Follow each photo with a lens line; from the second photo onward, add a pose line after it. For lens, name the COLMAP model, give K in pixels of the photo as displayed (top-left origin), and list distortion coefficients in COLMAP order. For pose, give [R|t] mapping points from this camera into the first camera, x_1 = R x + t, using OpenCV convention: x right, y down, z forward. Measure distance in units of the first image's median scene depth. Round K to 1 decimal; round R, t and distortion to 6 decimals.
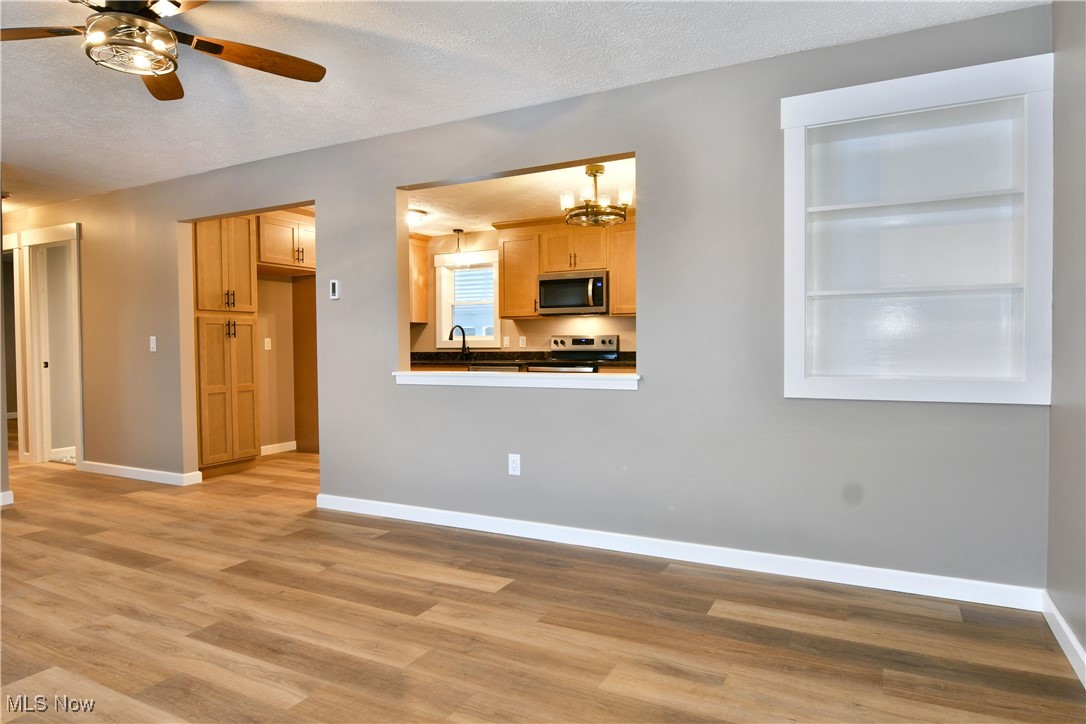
lens RADIAL K [[658.1, 0, 536.8], [0, 658.1, 363.8], [0, 0, 1]] dist [-0.006954, -0.008425]
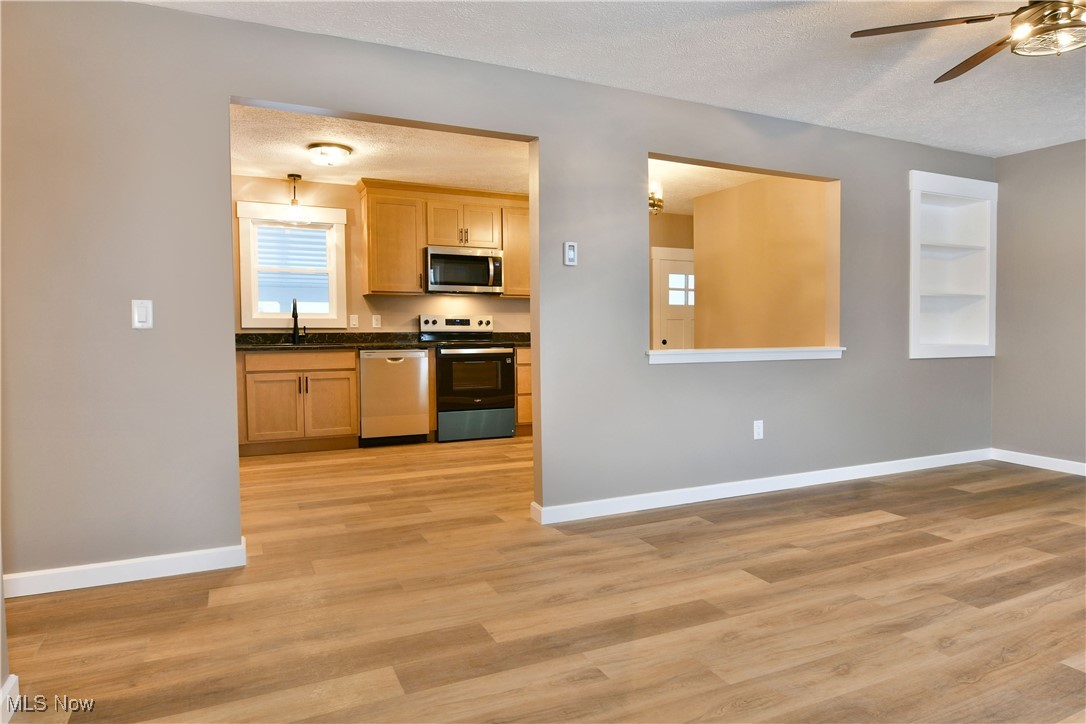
lens RADIAL K [[658.1, 0, 538.8], [0, 658.1, 360.9], [0, 0, 1]] dist [-0.006954, -0.008425]
pose [[0.594318, -0.031538, 0.803611, -1.109725], [0.018497, 0.999503, 0.025546, -0.000178], [-0.804017, -0.000318, 0.594606, 0.609594]]
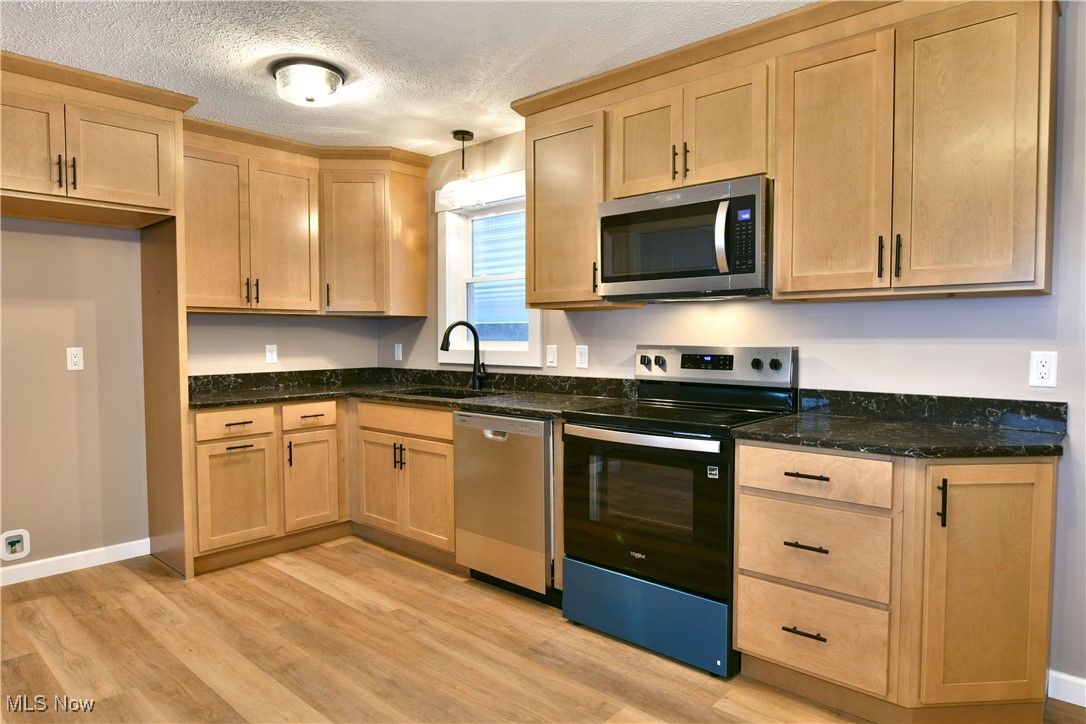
lens RADIAL K [[658.1, 0, 538.7], [0, 658.1, 365.6], [0, 0, 1]] dist [-0.006954, -0.008425]
pose [[0.969436, 0.016850, -0.244765, 0.123180], [-0.012666, 0.999746, 0.018660, -0.067120], [0.245017, -0.014989, 0.969403, 1.007049]]
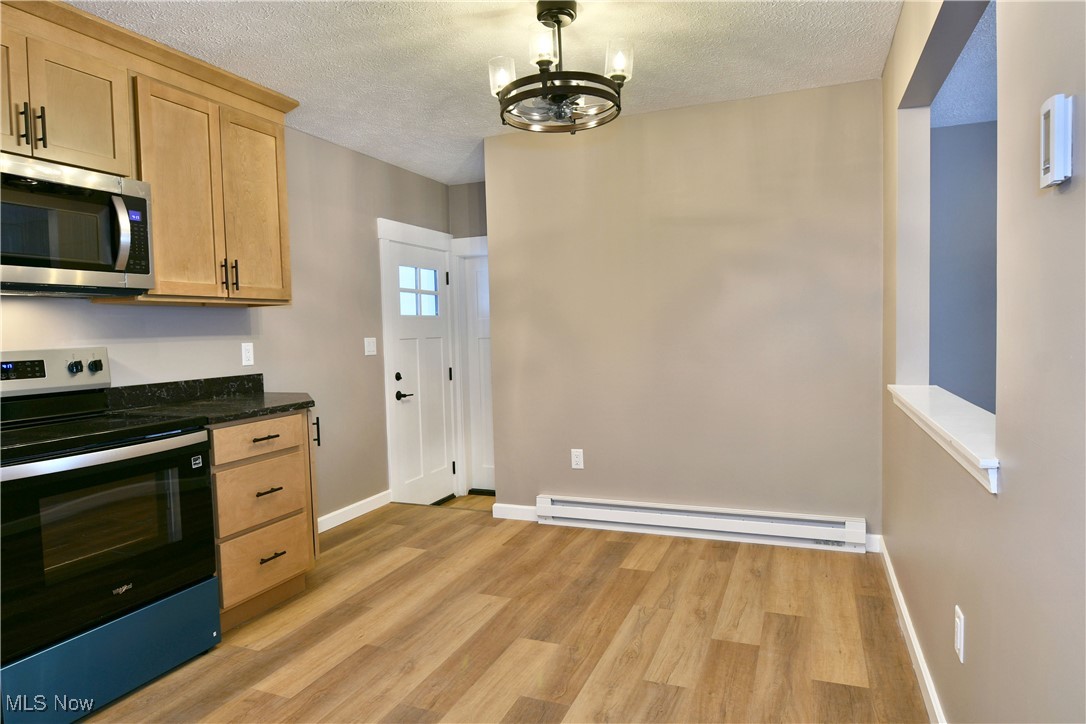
lens RADIAL K [[658.1, 0, 542.5], [0, 658.1, 364.3], [0, 0, 1]] dist [-0.006954, -0.008425]
pose [[-0.102621, -0.044214, 0.993737, -0.525162], [0.055558, 0.997197, 0.050106, -0.068198], [-0.993168, 0.060352, -0.099877, 1.348648]]
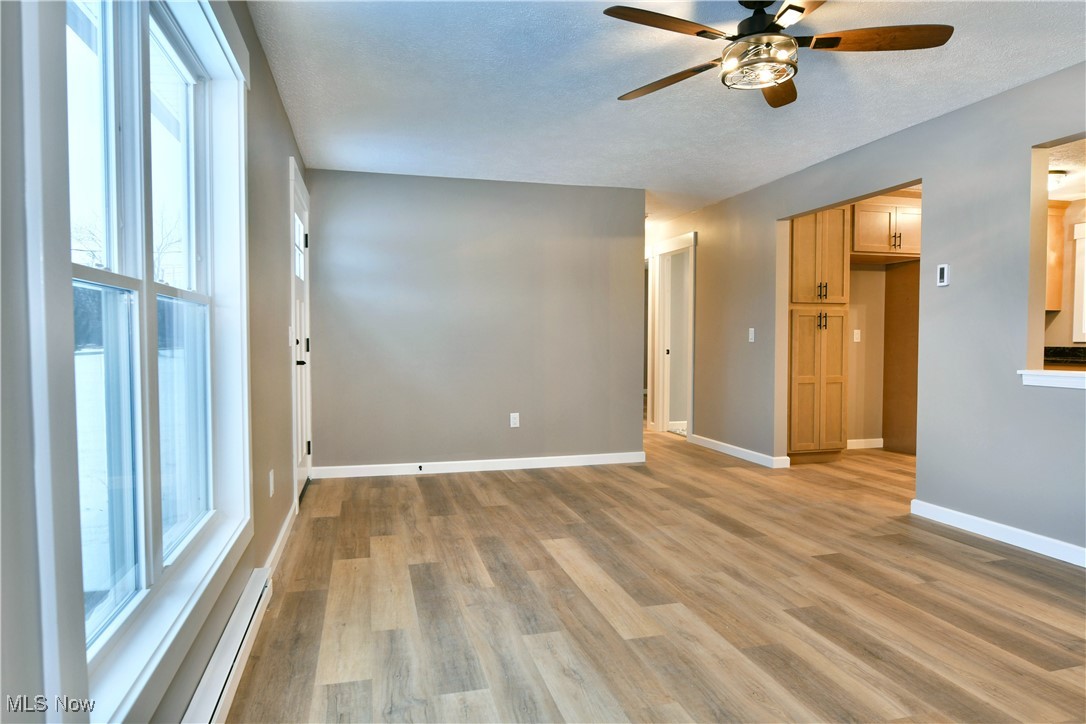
lens RADIAL K [[658.1, 0, 540.6], [0, 658.1, 362.6], [0, 0, 1]] dist [-0.006954, -0.008425]
pose [[0.680051, 0.034827, -0.732337, -0.024504], [-0.027004, 0.999383, 0.022450, 0.000644], [0.732667, 0.004509, 0.680572, -0.008925]]
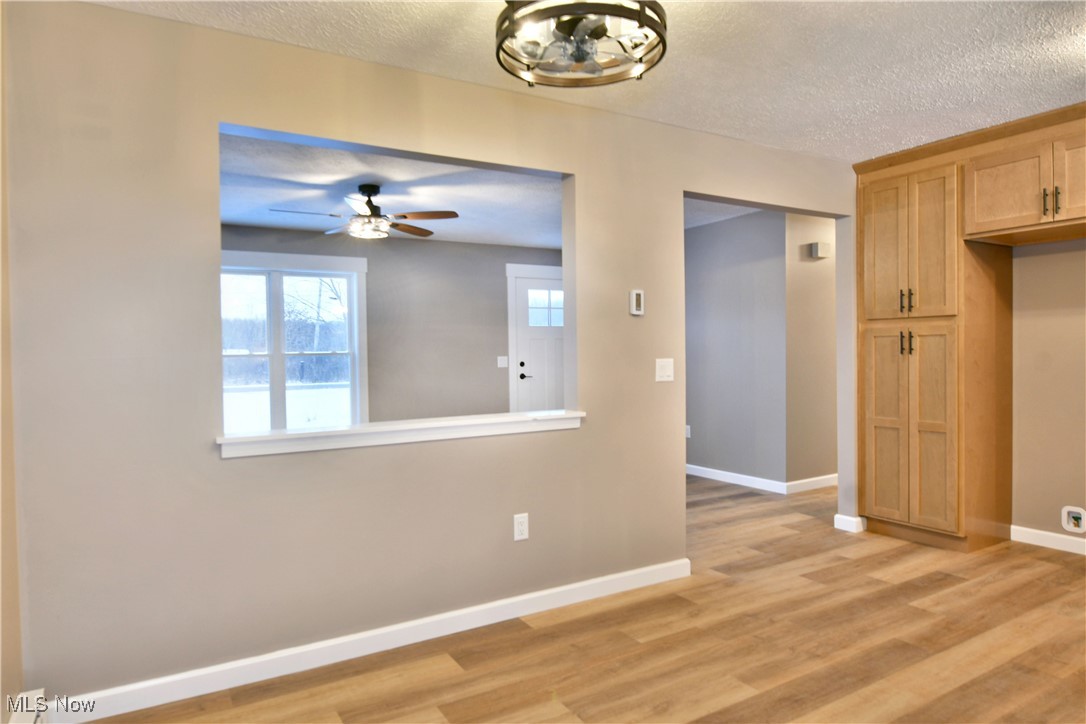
lens RADIAL K [[658.1, 0, 535.7], [0, 658.1, 365.6], [0, 0, 1]] dist [-0.006954, -0.008425]
pose [[-0.520484, 0.038409, -0.853007, 0.516539], [-0.004279, 0.998858, 0.047587, -0.085846], [0.853861, 0.028419, -0.519725, 1.464611]]
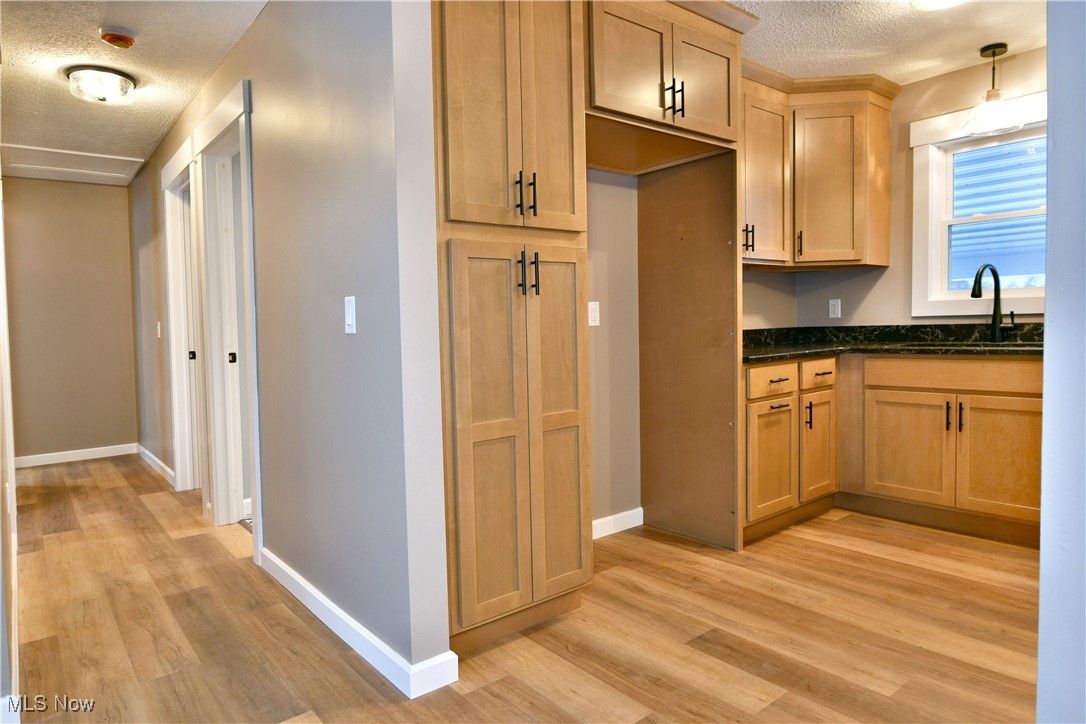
lens RADIAL K [[658.1, 0, 544.4], [0, 658.1, 356.7], [0, 0, 1]] dist [-0.006954, -0.008425]
pose [[0.922069, 0.001787, -0.387020, -0.437099], [0.008461, 0.999657, 0.024775, -0.018477], [0.386932, -0.026119, 0.921738, 0.919186]]
